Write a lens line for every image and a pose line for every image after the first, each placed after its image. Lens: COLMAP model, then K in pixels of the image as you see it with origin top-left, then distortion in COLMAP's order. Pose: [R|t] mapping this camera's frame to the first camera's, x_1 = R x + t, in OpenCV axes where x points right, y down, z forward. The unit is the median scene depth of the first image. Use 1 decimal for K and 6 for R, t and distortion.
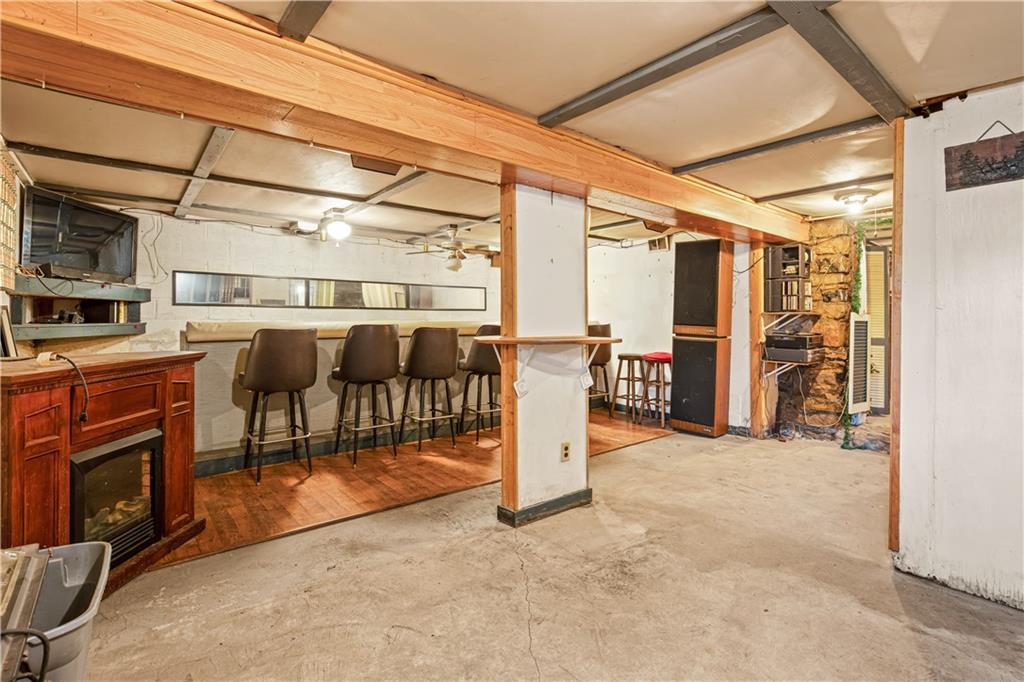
lens RADIAL K [[475.9, 0, 512.3], [0, 475.9, 317.1], [0, 0, 1]] dist [-0.017613, 0.005652]
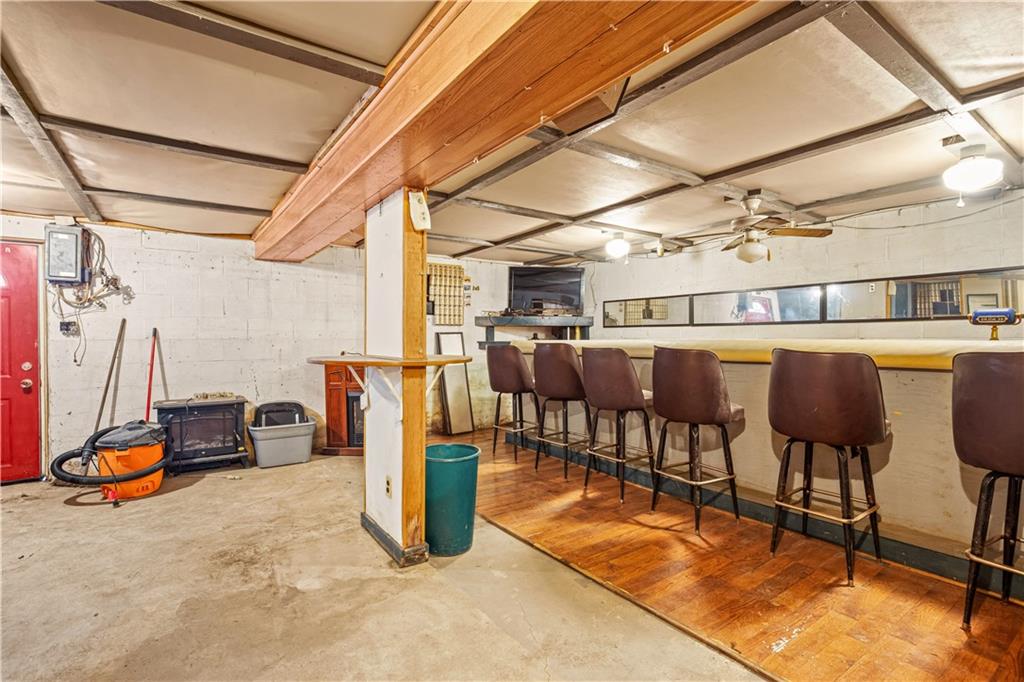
lens RADIAL K [[475.9, 0, 511.4], [0, 475.9, 343.0], [0, 0, 1]] dist [-0.017613, 0.005652]
pose [[-0.068843, 0.004374, -0.997618, 1.168844], [0.006883, 0.999969, 0.003910, 0.017089], [0.997604, -0.006597, -0.068871, 1.541756]]
